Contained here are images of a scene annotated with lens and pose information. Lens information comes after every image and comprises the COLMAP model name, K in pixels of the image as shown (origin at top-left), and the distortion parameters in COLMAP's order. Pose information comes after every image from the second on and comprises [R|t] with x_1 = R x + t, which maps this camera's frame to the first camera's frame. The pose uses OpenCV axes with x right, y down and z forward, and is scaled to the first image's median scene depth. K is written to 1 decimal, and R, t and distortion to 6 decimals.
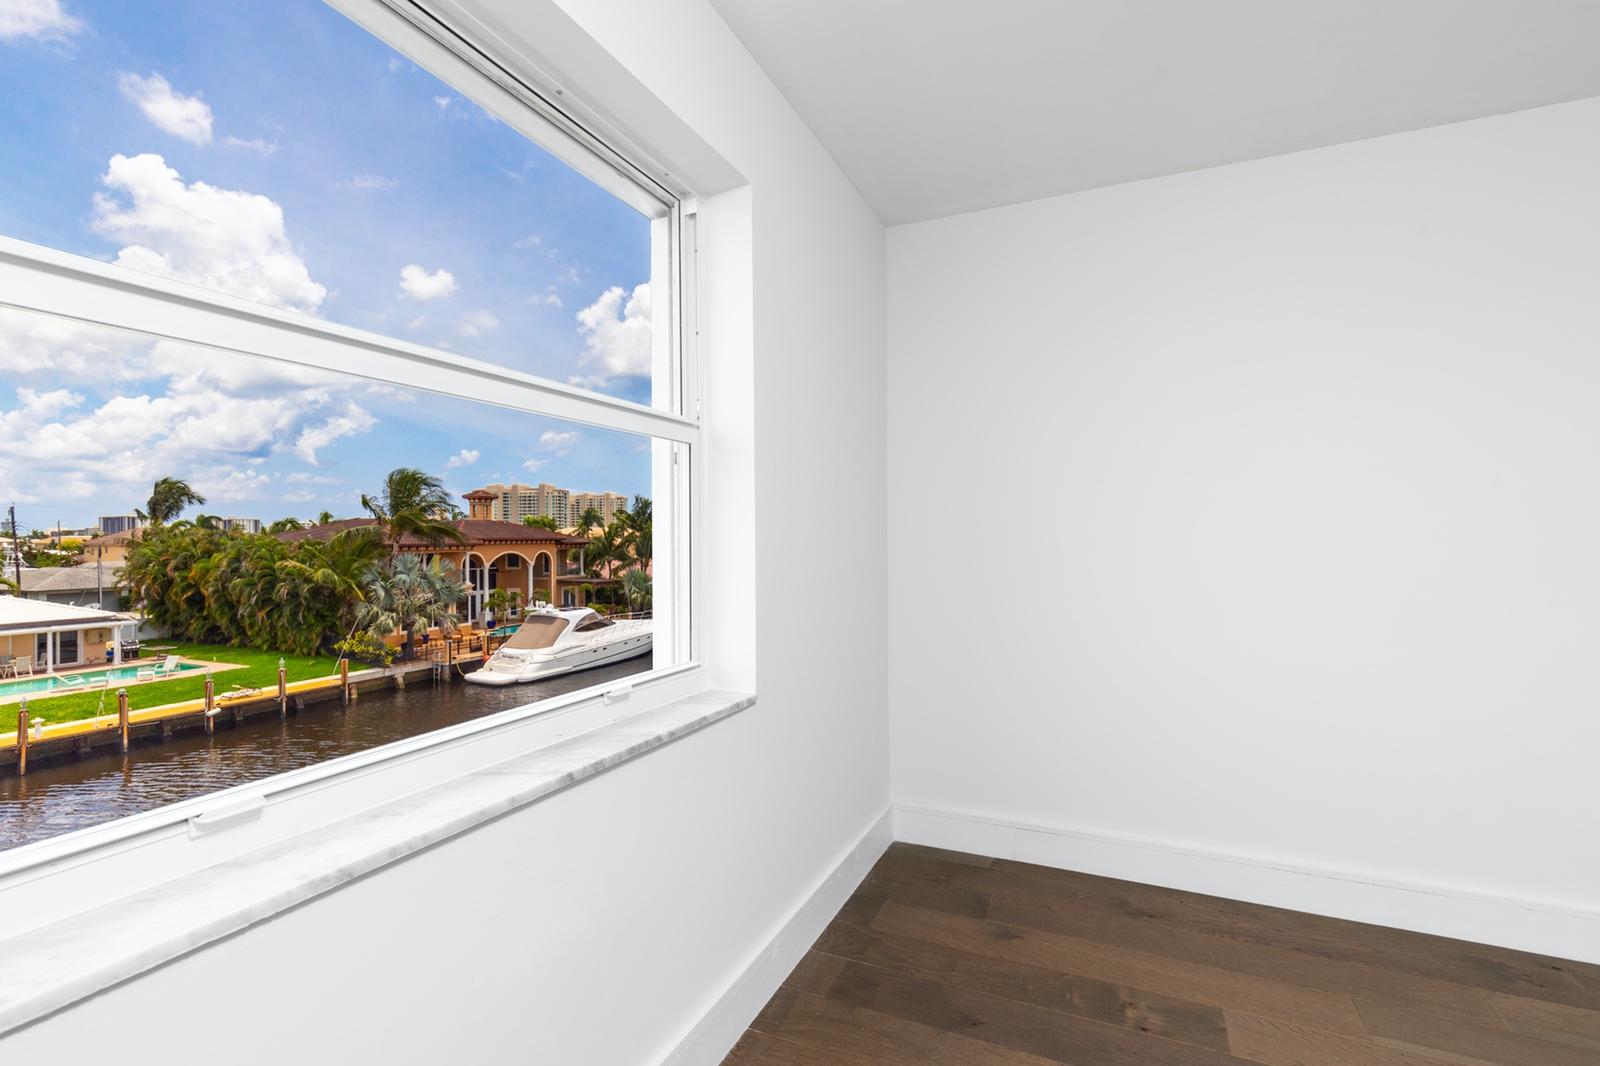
lens RADIAL K [[706.2, 0, 799.6], [0, 706.2, 533.6], [0, 0, 1]] dist [0.005706, 0.001829]
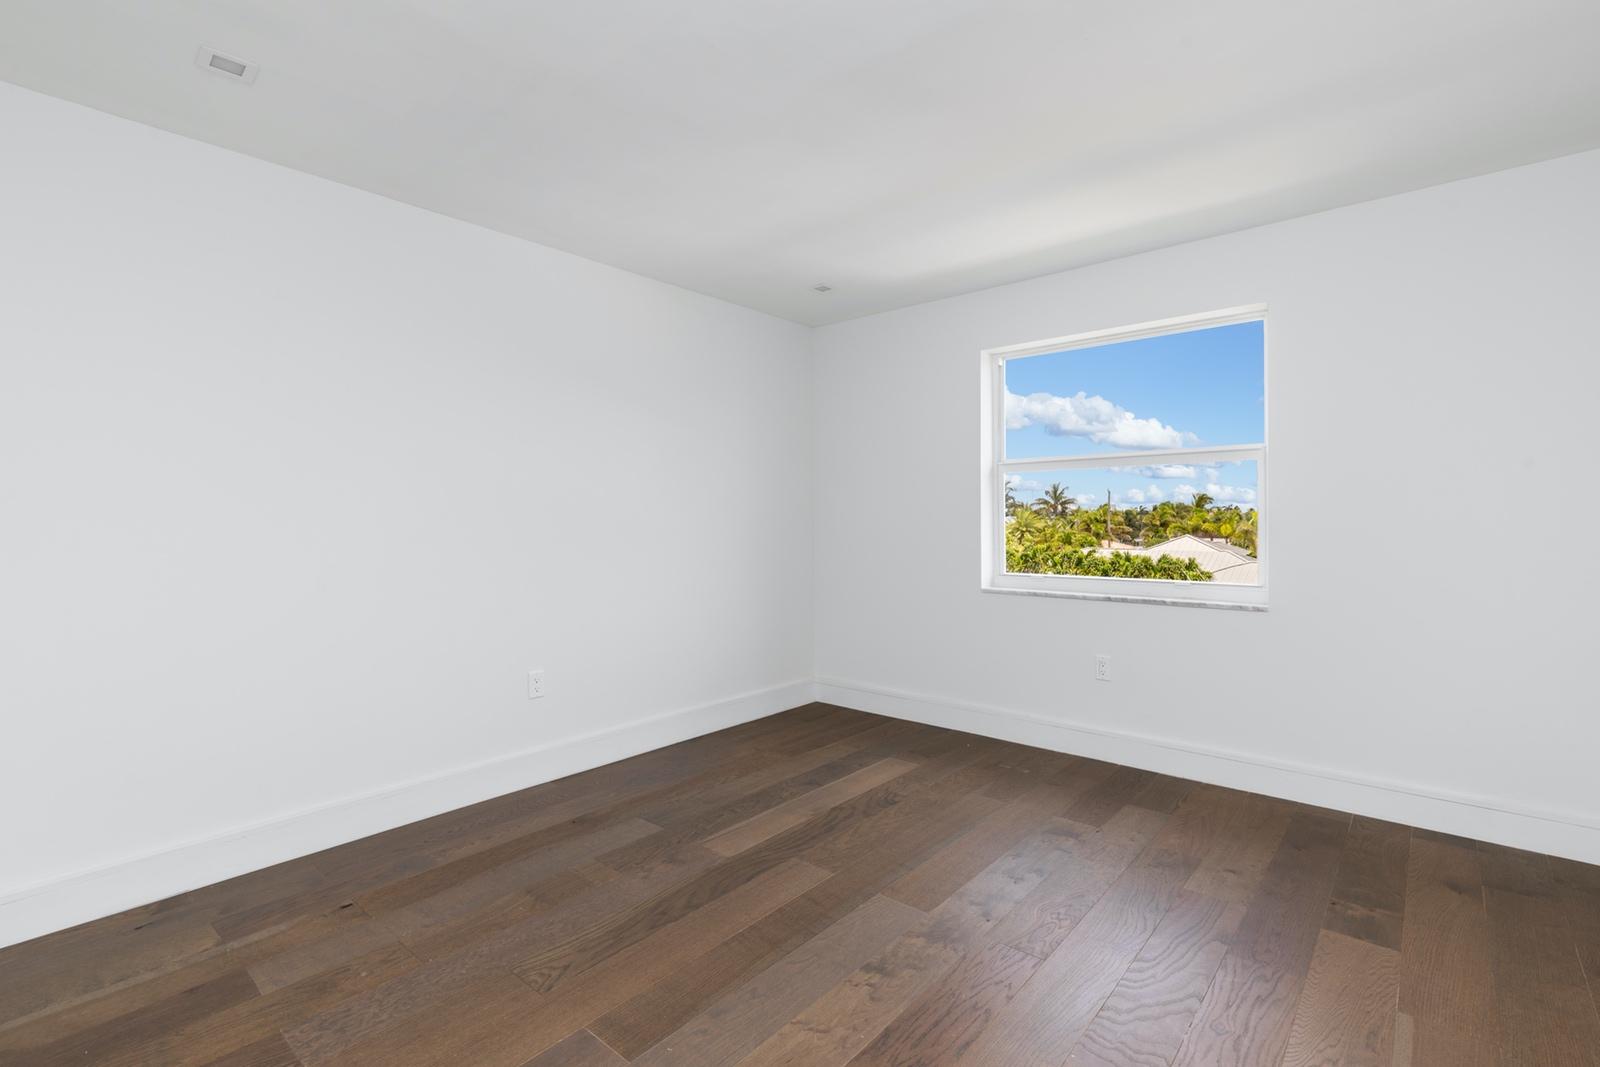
lens RADIAL K [[706.2, 0, 802.8], [0, 706.2, 528.2], [0, 0, 1]] dist [0.005706, 0.001829]
pose [[-0.308066, 0.011235, -0.951299, 1.872977], [0.014592, 0.999868, 0.007083, 0.021639], [0.951253, -0.011699, -0.308189, 0.492478]]
